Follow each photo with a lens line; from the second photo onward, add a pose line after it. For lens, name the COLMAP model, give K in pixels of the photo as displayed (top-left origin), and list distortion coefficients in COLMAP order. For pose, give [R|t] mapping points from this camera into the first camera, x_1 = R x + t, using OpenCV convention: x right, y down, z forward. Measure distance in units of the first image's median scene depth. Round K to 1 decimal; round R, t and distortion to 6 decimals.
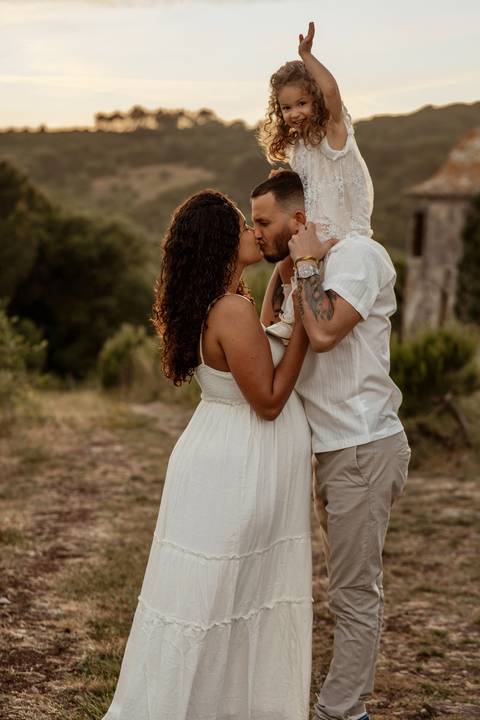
lens RADIAL K [[1787.3, 0, 225.0], [0, 1787.3, 360.5], [0, 0, 1]] dist [0.635770, -5.028361]
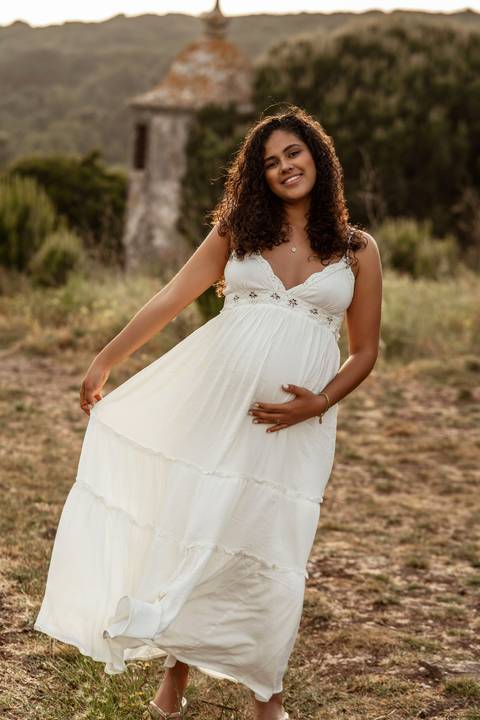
lens RADIAL K [[1773.6, 0, 240.0], [0, 1773.6, 360.0], [0, 0, 1]] dist [0.611653, -3.707338]
pose [[0.981194, 0.005989, 0.192930, -0.088409], [-0.015848, 0.998644, 0.049598, -0.007535], [-0.192372, -0.051723, 0.979958, 0.053959]]
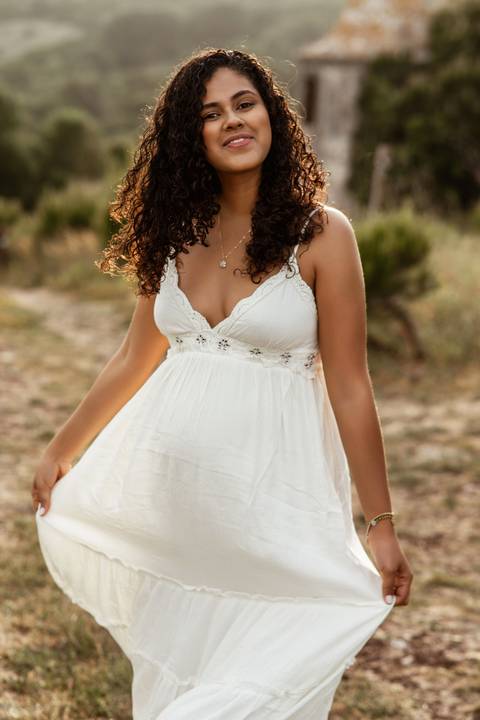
lens RADIAL K [[1773.6, 0, 240.0], [0, 1773.6, 360.0], [0, 0, 1]] dist [0.611653, -3.707338]
pose [[0.996463, -0.006624, 0.083771, -0.026682], [0.000285, 0.997150, 0.075450, -0.017814], [-0.084032, -0.075159, 0.993625, 0.186393]]
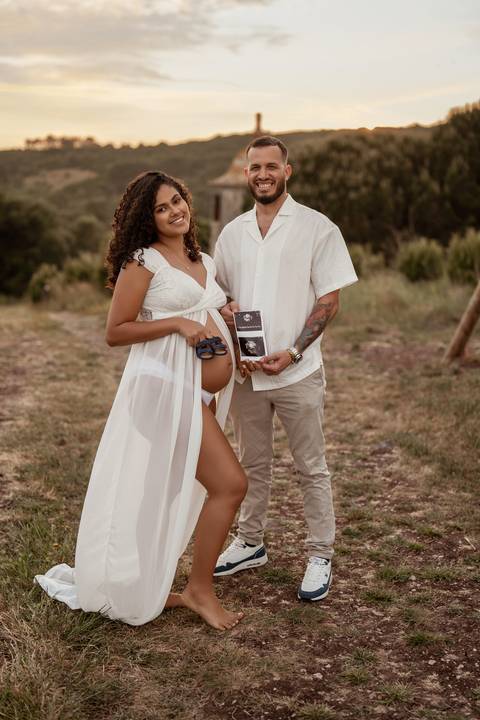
lens RADIAL K [[1009.8, 0, 254.5], [0, 1009.8, 360.9], [0, 0, 1]] dist [0.002208, 0.053824]
pose [[0.989330, -0.031888, 0.142156, 0.003143], [0.020545, 0.996538, 0.080557, -0.005257], [-0.144233, -0.076777, 0.986561, 0.096358]]
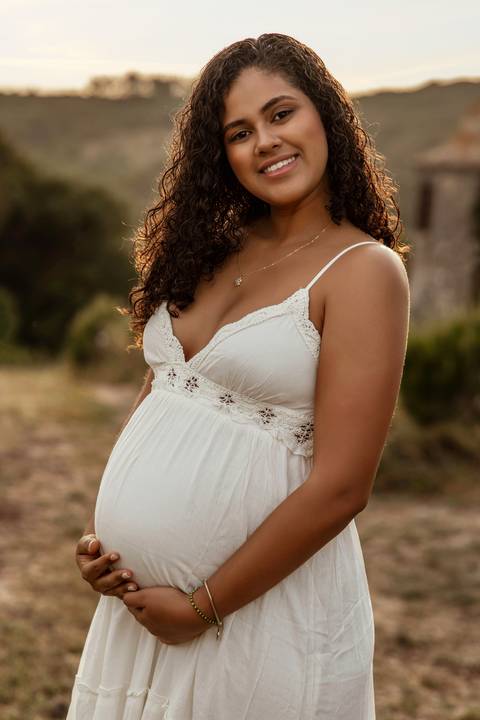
lens RADIAL K [[1773.6, 0, 240.0], [0, 1773.6, 360.0], [0, 0, 1]] dist [0.611653, -3.707338]
pose [[0.999423, 0.031171, 0.013480, 0.009732], [-0.031355, 0.999415, 0.013691, -0.006331], [-0.013045, -0.014106, 0.999815, 0.254481]]
